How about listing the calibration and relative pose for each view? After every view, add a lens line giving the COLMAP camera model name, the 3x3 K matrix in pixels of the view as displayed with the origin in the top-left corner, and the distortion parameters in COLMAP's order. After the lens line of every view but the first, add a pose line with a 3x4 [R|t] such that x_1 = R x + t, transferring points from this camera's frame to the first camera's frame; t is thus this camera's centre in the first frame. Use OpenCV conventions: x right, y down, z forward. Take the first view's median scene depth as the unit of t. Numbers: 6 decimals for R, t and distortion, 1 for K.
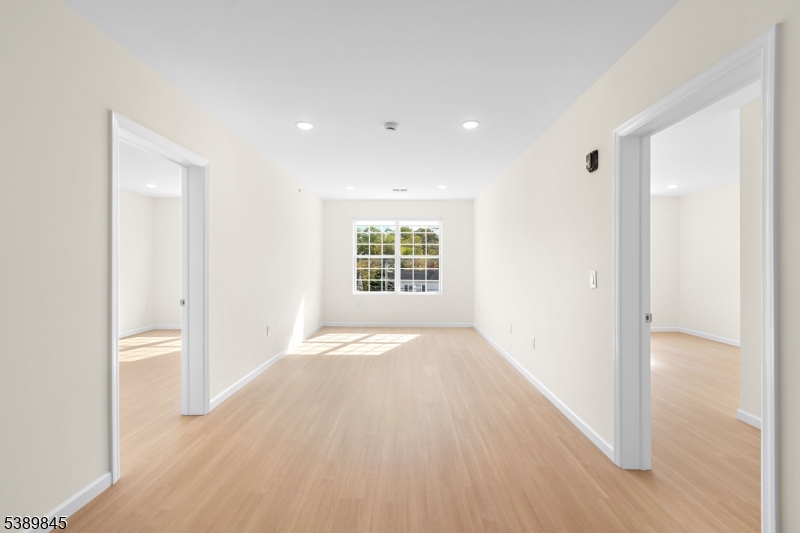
lens RADIAL K [[358.5, 0, 395.4], [0, 358.5, 266.8], [0, 0, 1]] dist [0.003462, -0.000252]
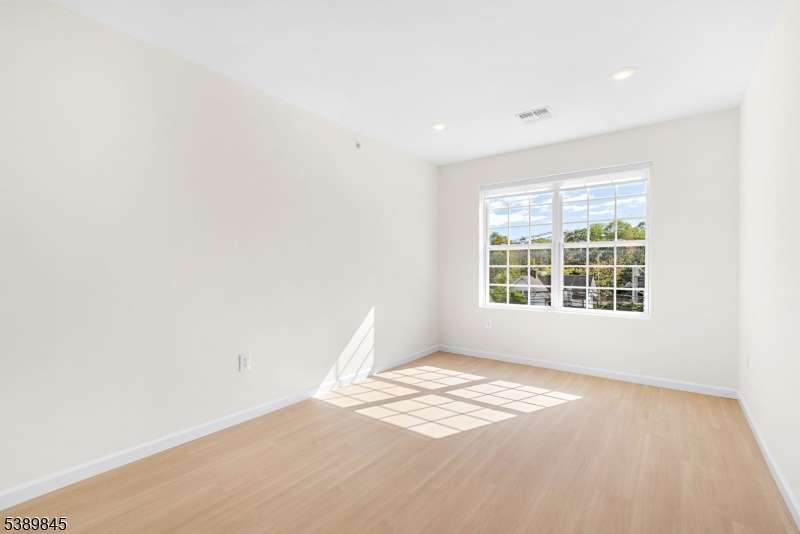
lens RADIAL K [[358.5, 0, 399.5], [0, 358.5, 271.4], [0, 0, 1]] dist [0.003462, -0.000252]
pose [[0.815684, 0.005516, -0.578471, 0.139234], [-0.004261, 0.999985, 0.003528, 0.012388], [0.578481, -0.000413, 0.815695, 0.413448]]
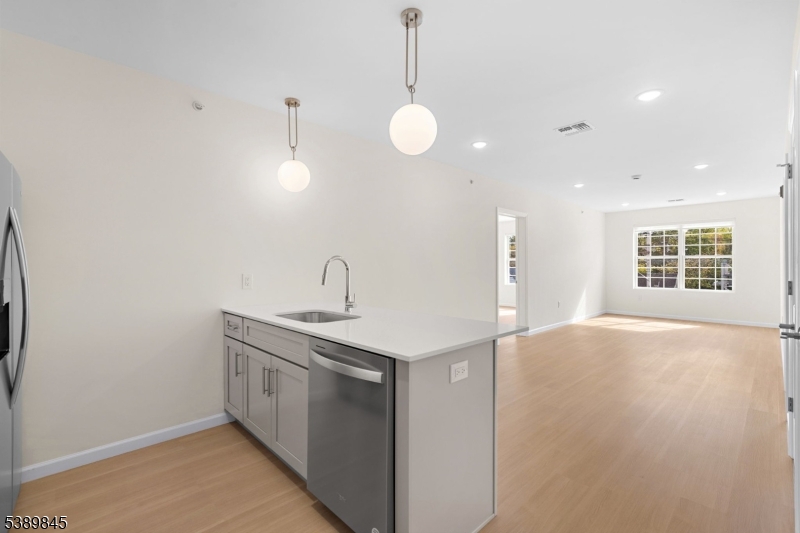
lens RADIAL K [[358.5, 0, 399.6], [0, 358.5, 265.9], [0, 0, 1]] dist [0.003462, -0.000252]
pose [[0.715381, -0.002290, -0.698731, 0.167295], [-0.004230, 0.999962, -0.007609, 0.012593], [0.698722, 0.008399, 0.715344, -0.420217]]
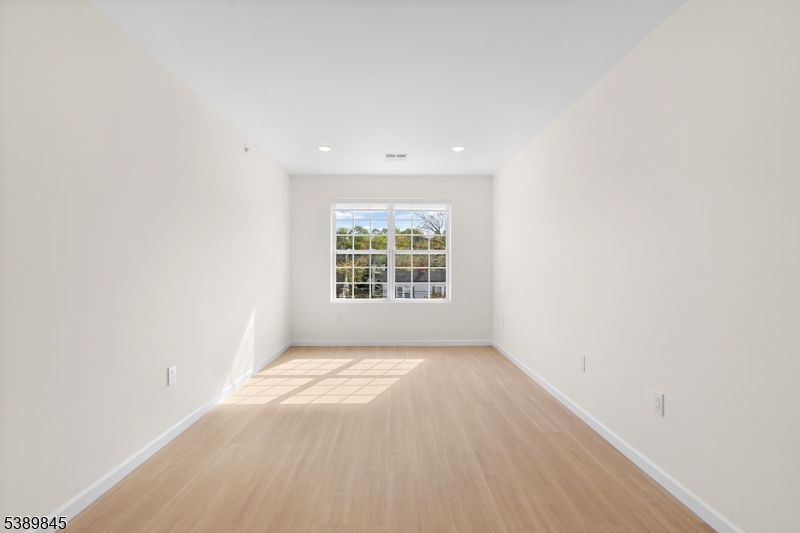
lens RADIAL K [[358.5, 0, 396.9], [0, 358.5, 266.1], [0, 0, 1]] dist [0.003462, -0.000252]
pose [[0.999180, -0.001736, 0.040441, -0.012938], [0.001955, 0.999984, -0.005375, 0.005768], [-0.040431, 0.005450, 0.999167, 0.264678]]
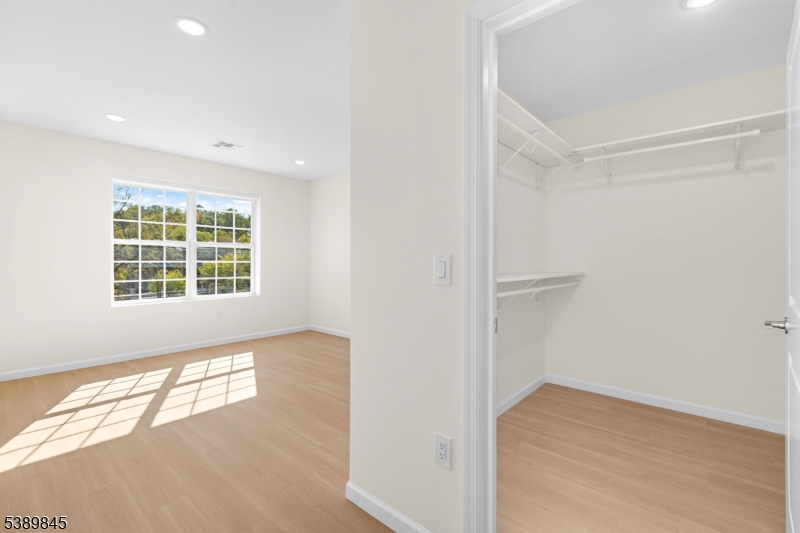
lens RADIAL K [[358.5, 0, 406.6], [0, 358.5, 260.3], [0, 0, 1]] dist [0.003462, -0.000252]
pose [[0.643924, -0.000393, 0.765089, -0.262788], [0.002177, 0.999997, -0.001319, 0.004602], [-0.765086, 0.002515, 0.643923, 0.273392]]
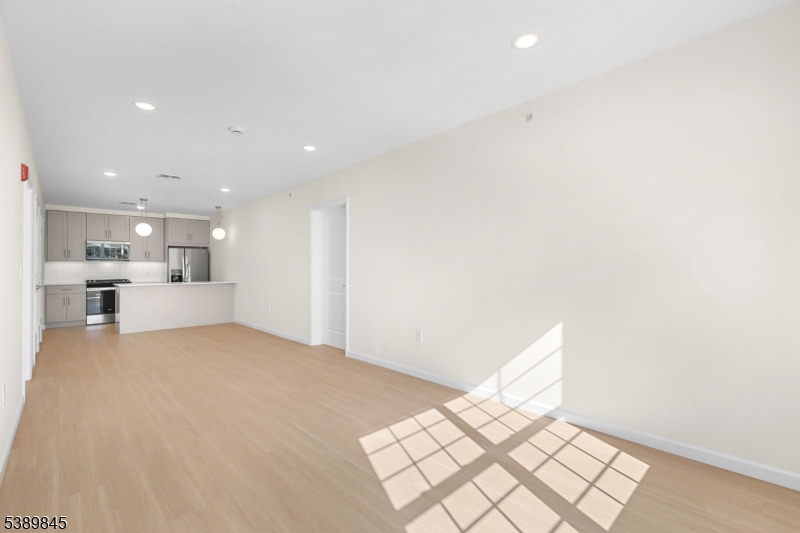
lens RADIAL K [[358.5, 0, 405.2], [0, 358.5, 264.4], [0, 0, 1]] dist [0.003462, -0.000252]
pose [[-0.695490, -0.004614, -0.718521, 0.190935], [0.003774, 0.999942, -0.010074, 0.007386], [0.718526, -0.009718, -0.695432, 1.002263]]
